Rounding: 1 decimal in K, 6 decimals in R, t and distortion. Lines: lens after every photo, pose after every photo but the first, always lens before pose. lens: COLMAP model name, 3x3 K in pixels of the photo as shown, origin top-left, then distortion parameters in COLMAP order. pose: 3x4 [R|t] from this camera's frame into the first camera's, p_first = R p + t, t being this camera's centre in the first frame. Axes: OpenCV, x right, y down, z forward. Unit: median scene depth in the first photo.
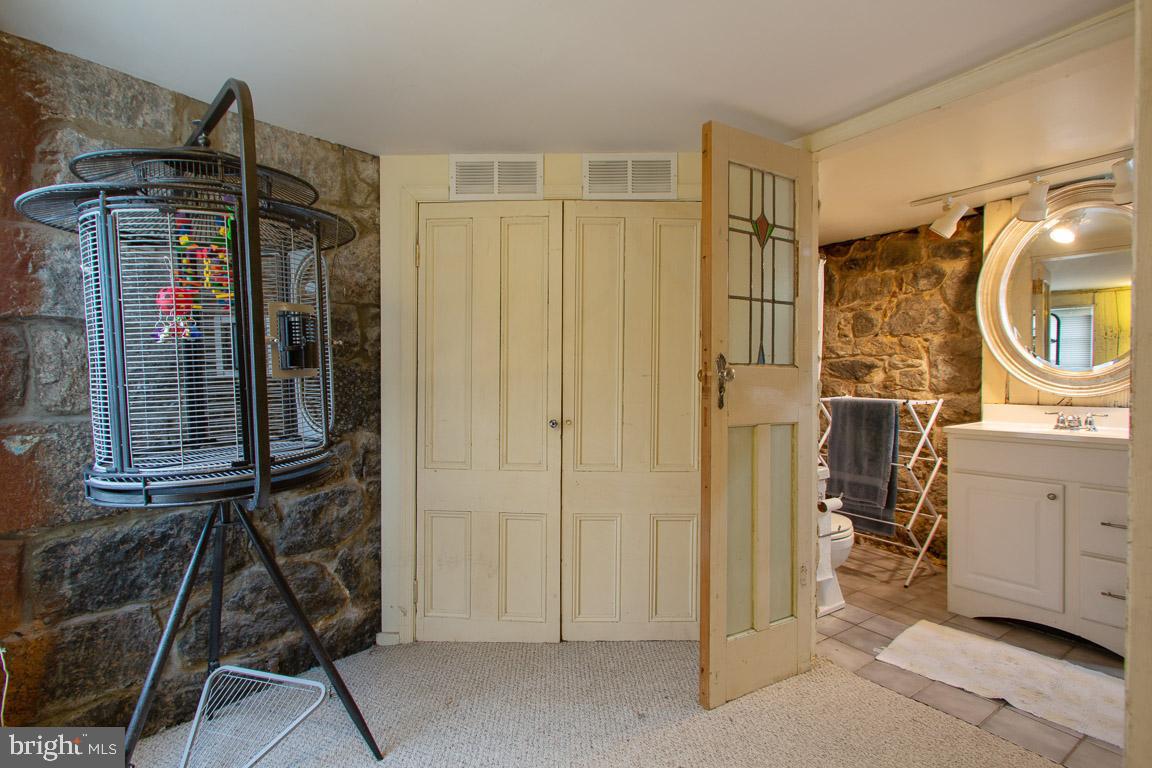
lens RADIAL K [[556.4, 0, 569.1], [0, 556.4, 379.7], [0, 0, 1]] dist [-0.007205, 0.005523]
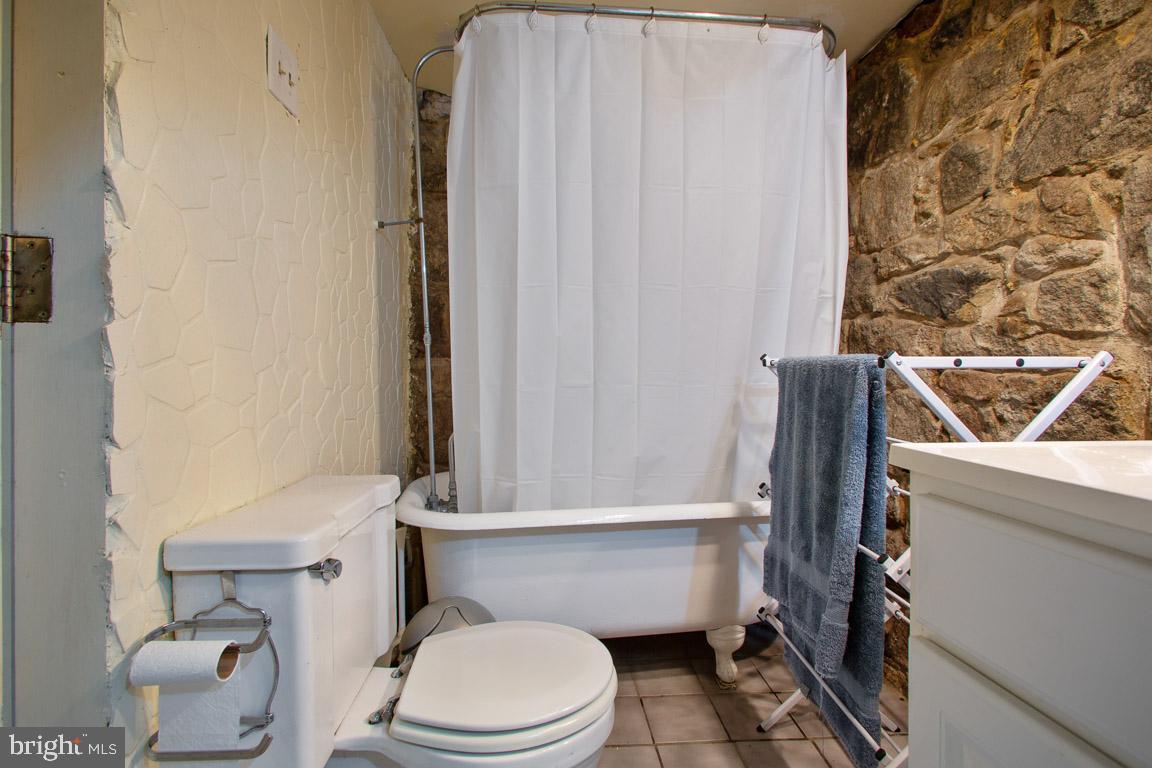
lens RADIAL K [[556.4, 0, 567.7], [0, 556.4, 370.6], [0, 0, 1]] dist [-0.007205, 0.005523]
pose [[0.856347, 0.006819, -0.516357, 0.533771], [-0.005598, 0.999977, 0.003921, 0.041094], [0.516371, -0.000467, 0.856365, 0.560197]]
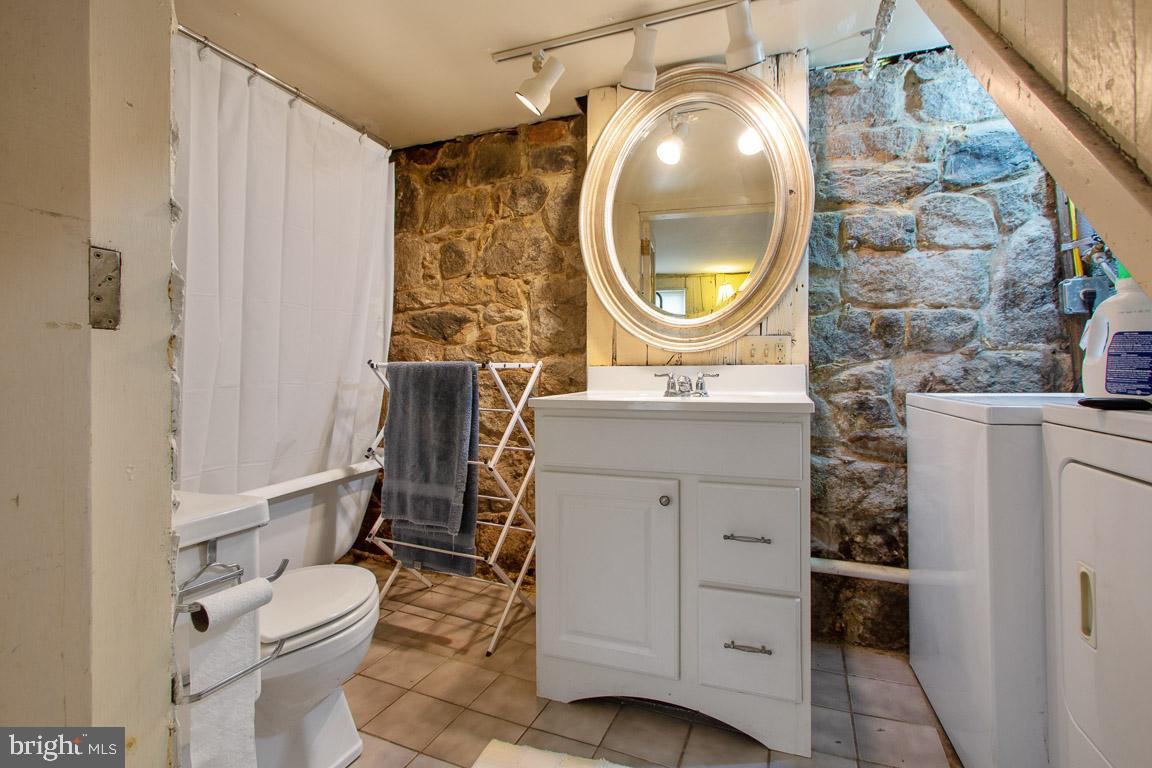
lens RADIAL K [[556.4, 0, 570.9], [0, 556.4, 365.8], [0, 0, 1]] dist [-0.007205, 0.005523]
pose [[0.844053, -0.001102, 0.536259, 0.300772], [0.006220, 0.999951, -0.007736, 0.042382], [-0.536224, 0.009865, 0.844018, 0.356413]]
